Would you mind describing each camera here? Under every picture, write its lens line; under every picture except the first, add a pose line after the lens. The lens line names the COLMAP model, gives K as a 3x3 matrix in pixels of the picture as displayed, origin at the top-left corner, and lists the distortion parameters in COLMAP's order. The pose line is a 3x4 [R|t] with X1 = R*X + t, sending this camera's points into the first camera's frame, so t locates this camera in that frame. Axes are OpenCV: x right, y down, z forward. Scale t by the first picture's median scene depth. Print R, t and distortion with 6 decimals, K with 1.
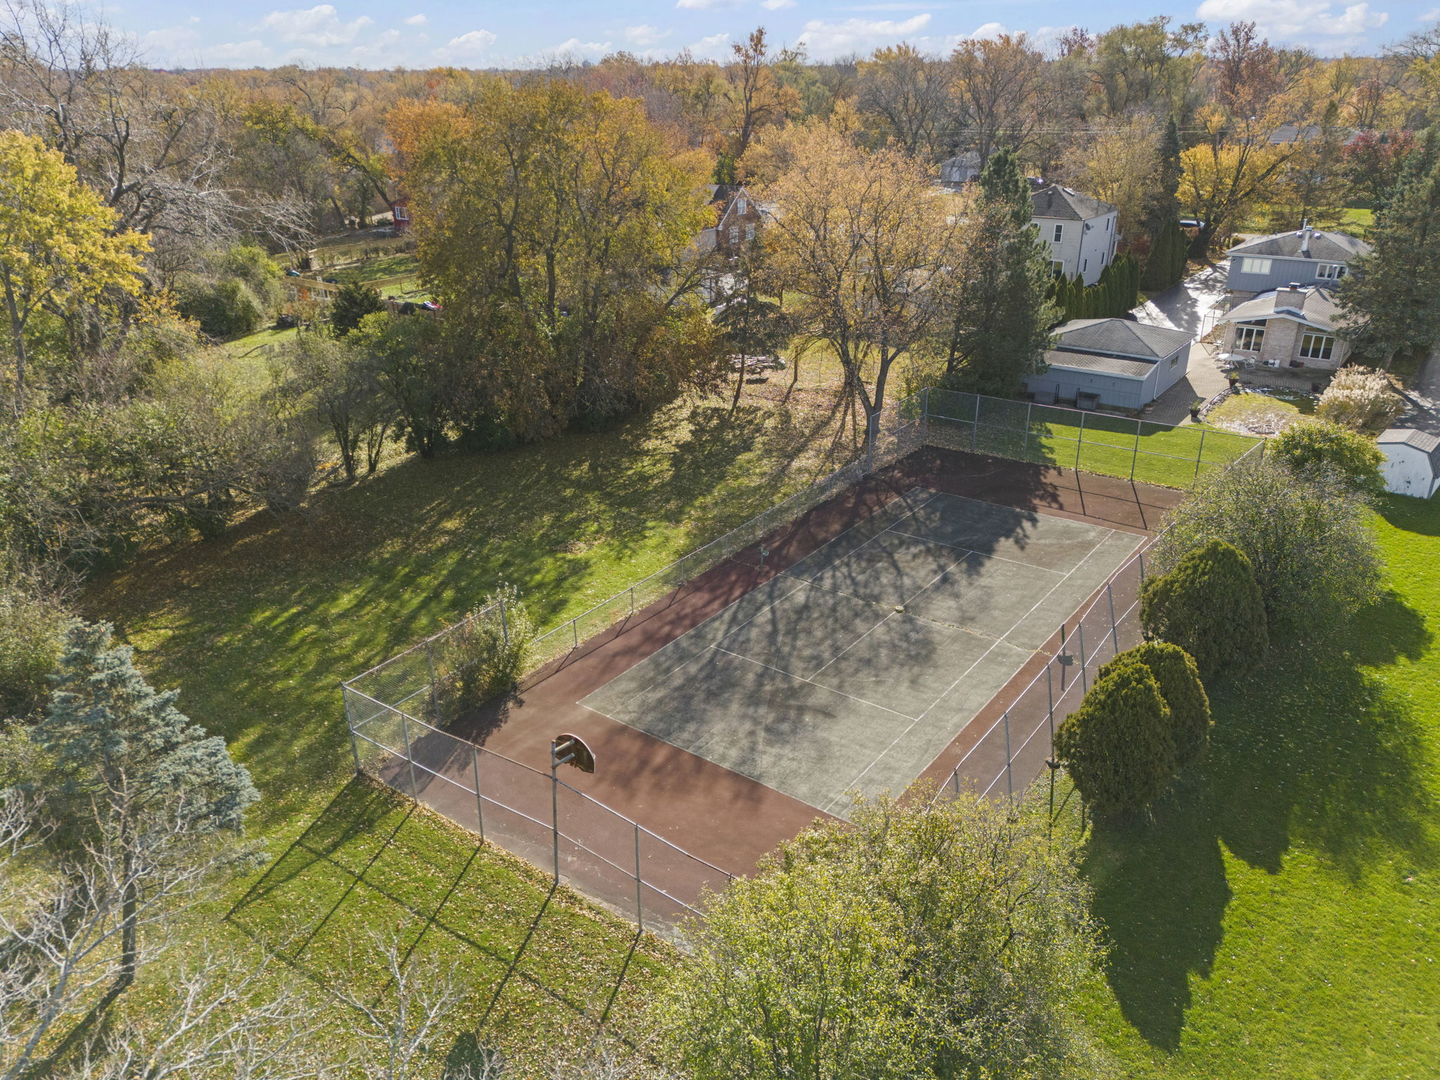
lens RADIAL K [[1042.7, 0, 720.0], [0, 1042.7, 540.0], [0, 0, 1]] dist [0.063127, -0.039221]
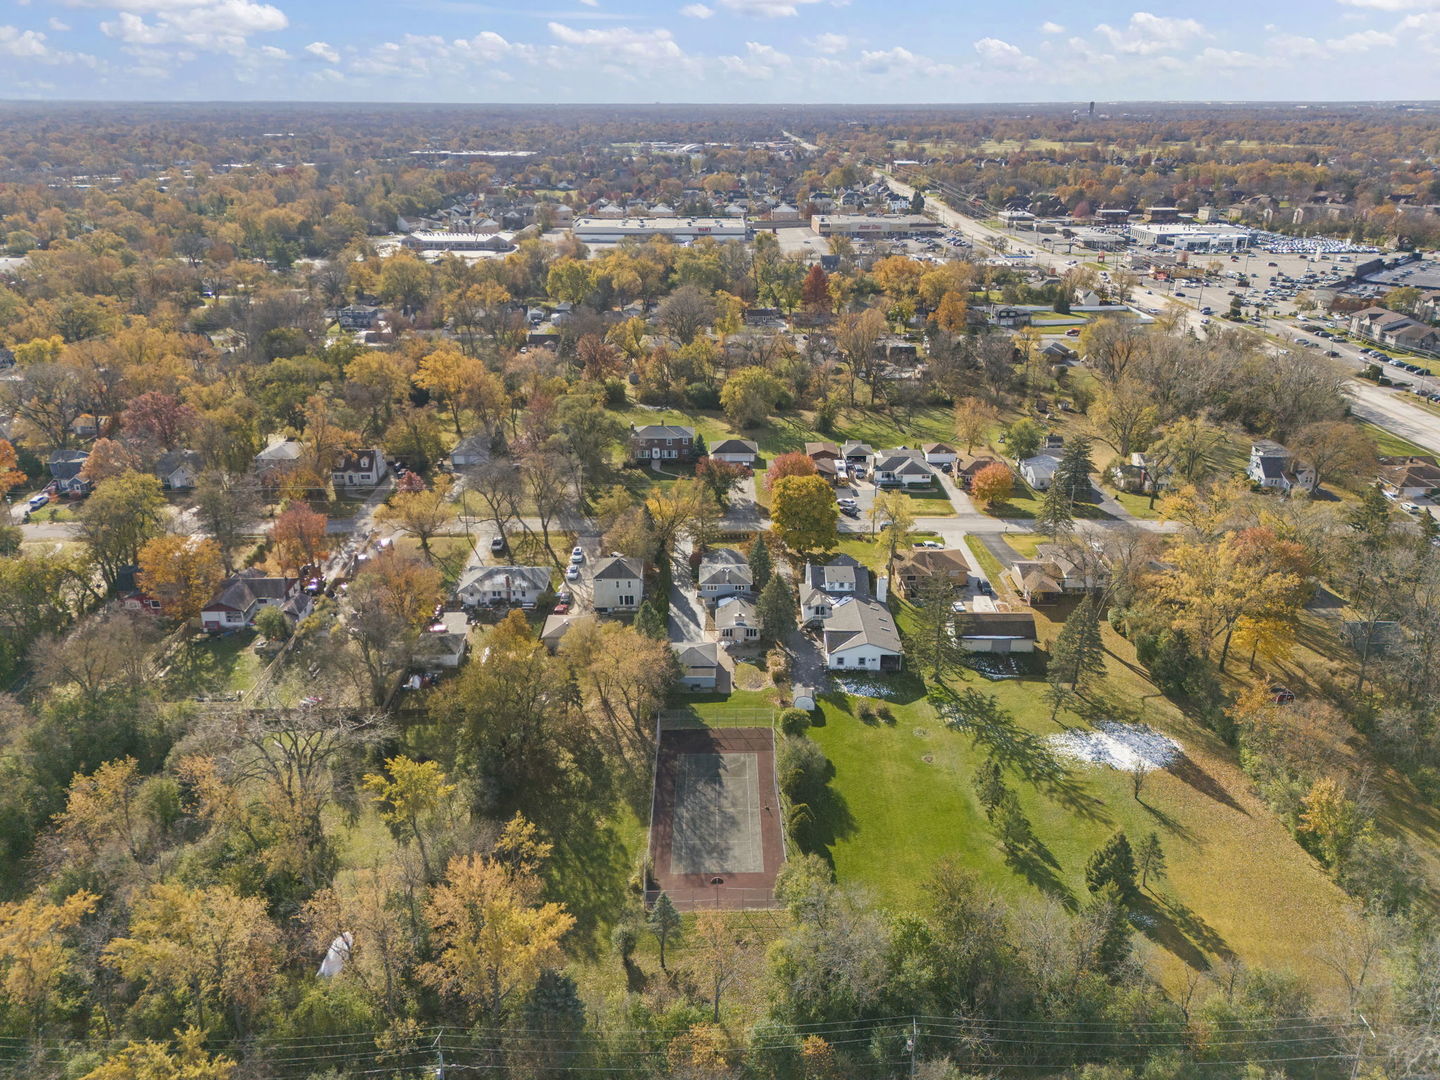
lens RADIAL K [[1041.3, 0, 720.0], [0, 1041.3, 540.0], [0, 0, 1]] dist [0.072386, -0.075260]
pose [[0.795192, -0.224373, 0.563317, -0.981728], [0.239195, 0.969754, 0.048607, -0.602040], [-0.557185, 0.096091, 0.824810, -1.202972]]
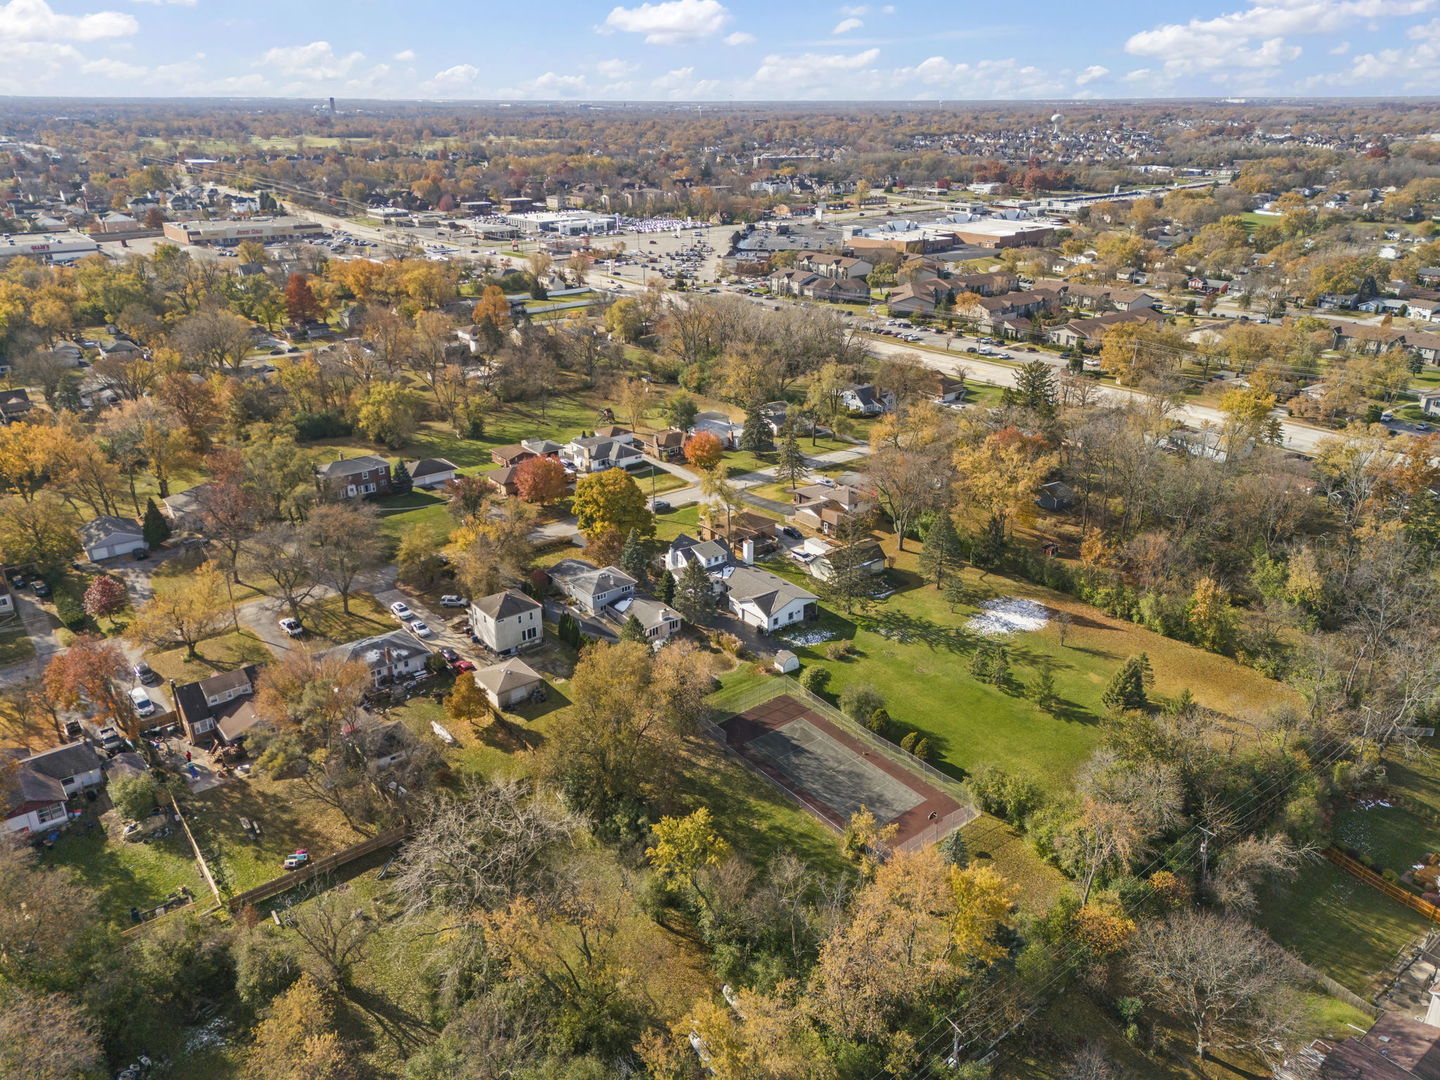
lens RADIAL K [[1041.3, 0, 720.0], [0, 1041.3, 540.0], [0, 0, 1]] dist [0.072386, -0.075260]
pose [[0.257331, -0.365767, 0.894425, -1.794935], [0.390781, 0.885923, 0.249860, -1.061876], [-0.883782, 0.285227, 0.370910, -0.126670]]
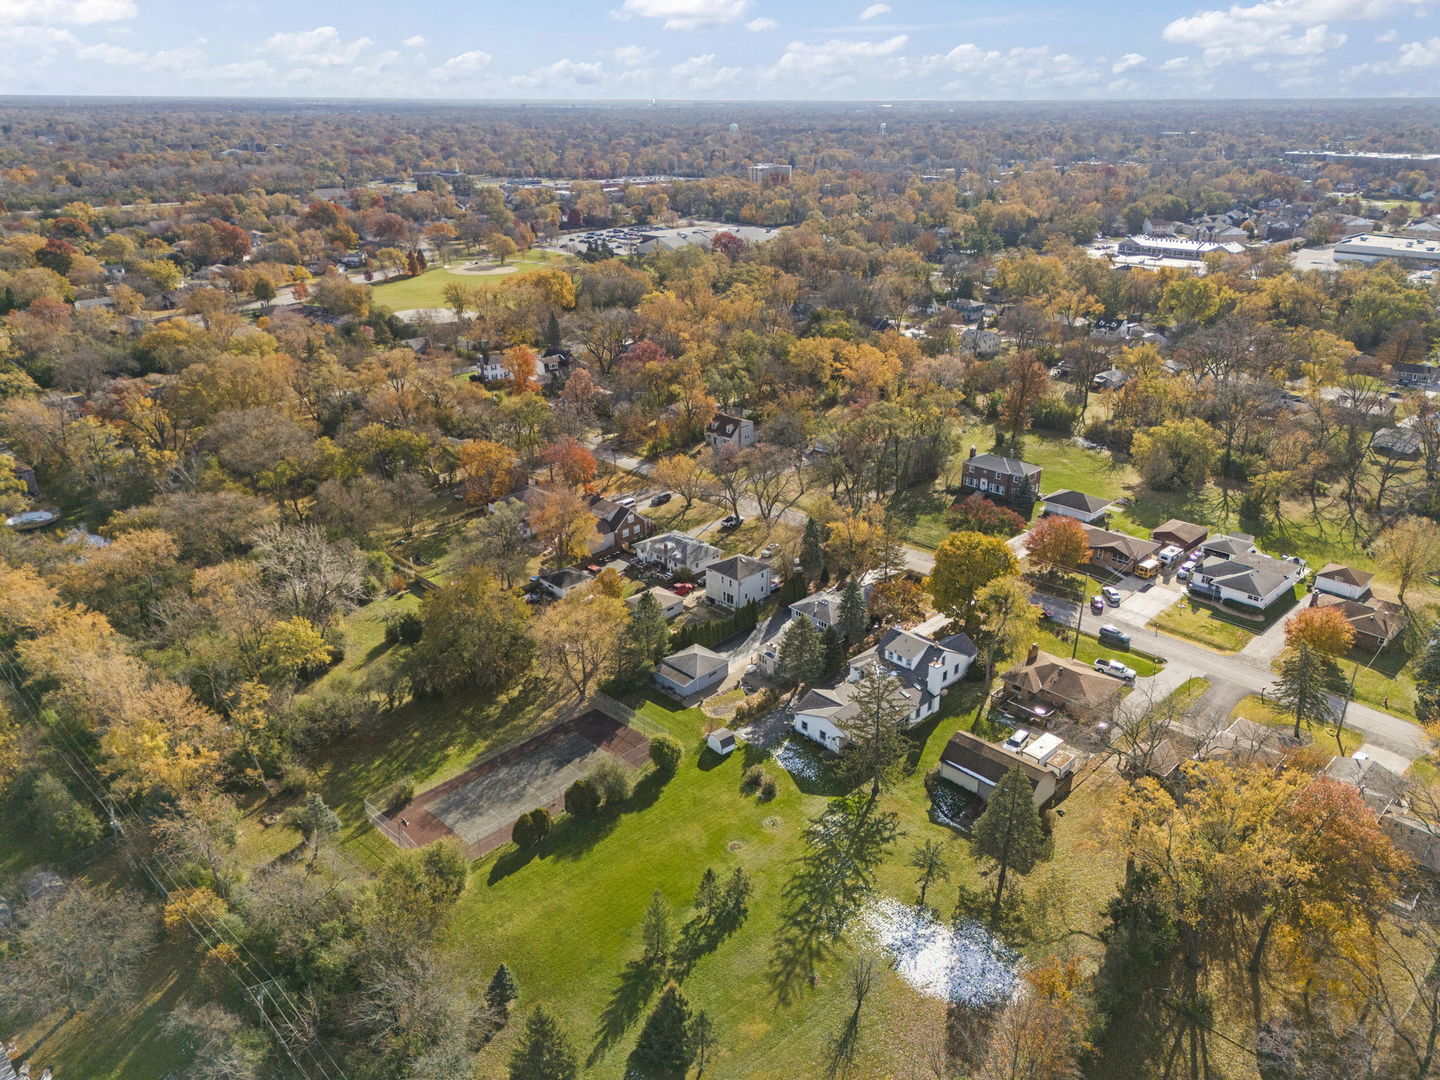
lens RADIAL K [[1041.3, 0, 720.0], [0, 1041.3, 540.0], [0, 0, 1]] dist [0.072386, -0.075260]
pose [[0.989559, 0.063064, -0.129596, 0.785221], [-0.065740, 0.997701, -0.016471, -0.470386], [0.128260, 0.024819, 0.991430, -1.548646]]
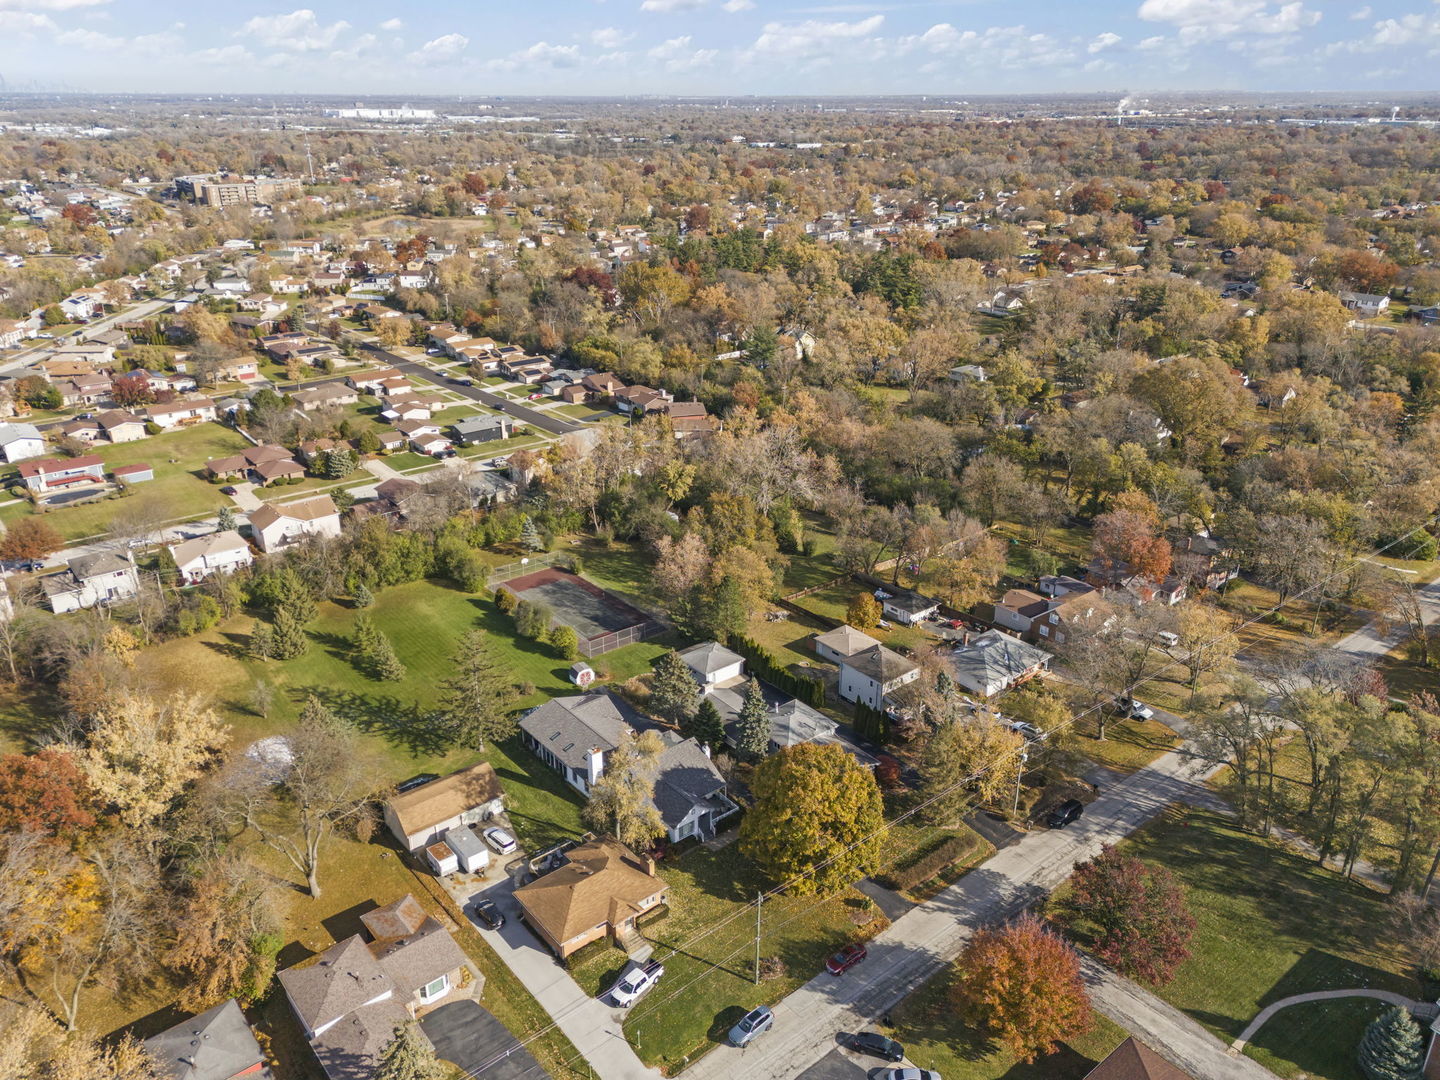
lens RADIAL K [[1042.7, 0, 720.0], [0, 1042.7, 540.0], [0, 0, 1]] dist [0.063127, -0.039221]
pose [[-0.235891, 0.384195, -0.892608, 2.657156], [-0.389767, 0.804005, 0.449063, -1.651271], [0.890190, 0.453839, -0.039911, 1.055367]]
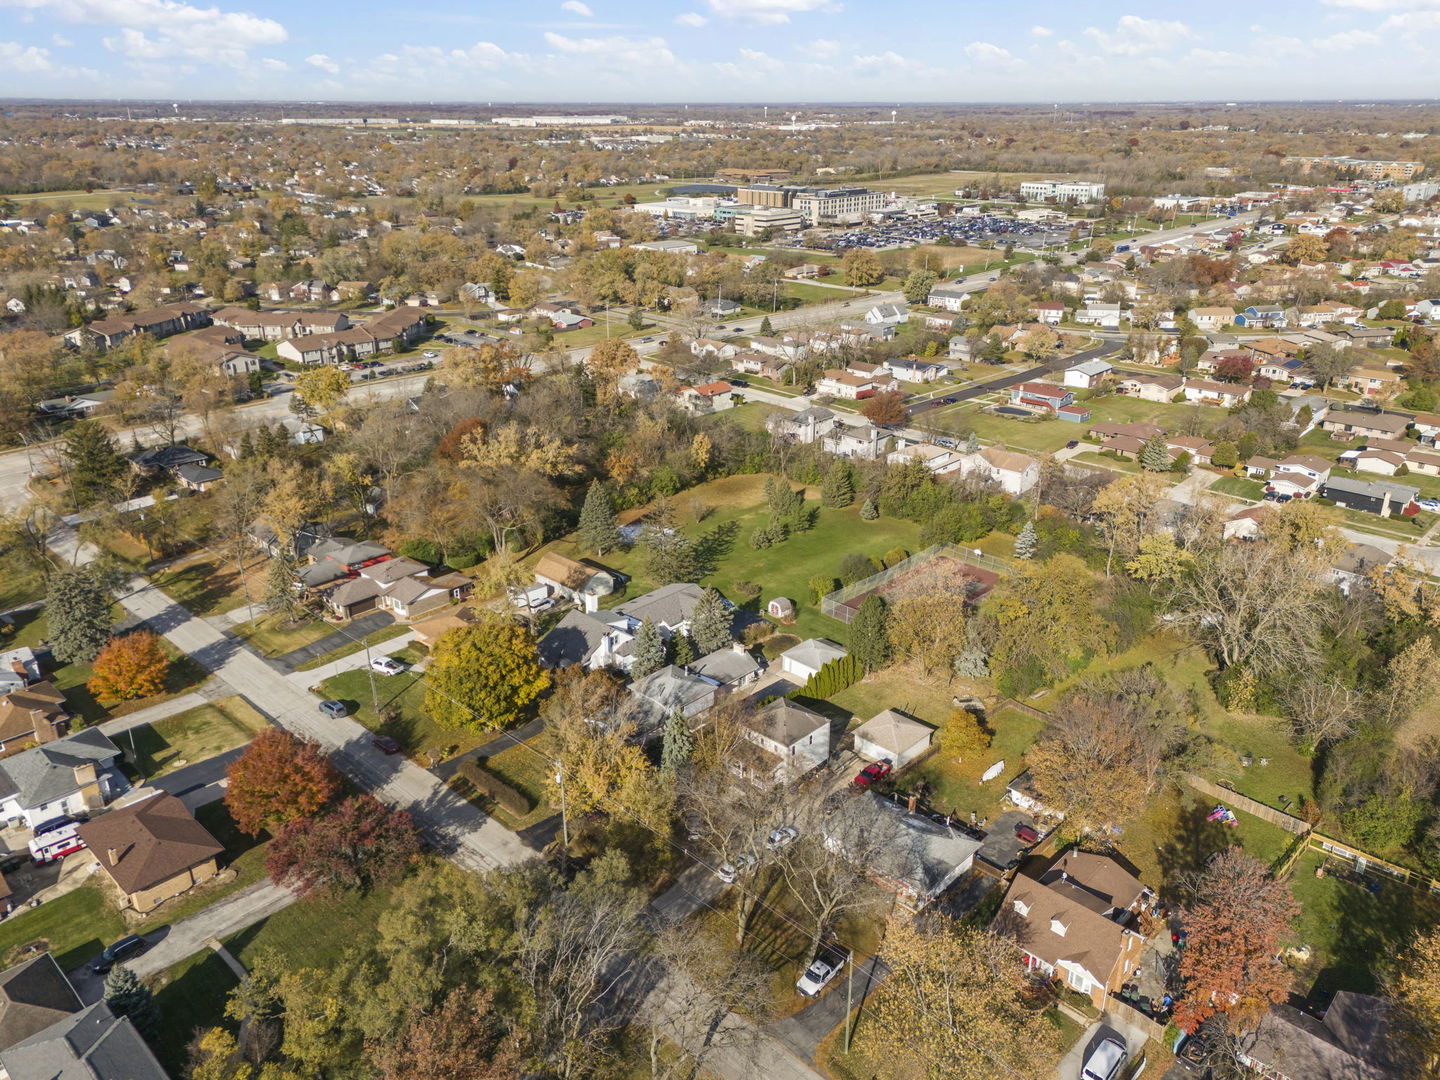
lens RADIAL K [[1041.3, 0, 720.0], [0, 1041.3, 540.0], [0, 0, 1]] dist [0.072386, -0.075260]
pose [[-0.993658, -0.037153, 0.106132, 0.386593], [0.051349, 0.689763, 0.722212, -2.269783], [-0.100038, 0.723081, -0.683481, 2.632409]]
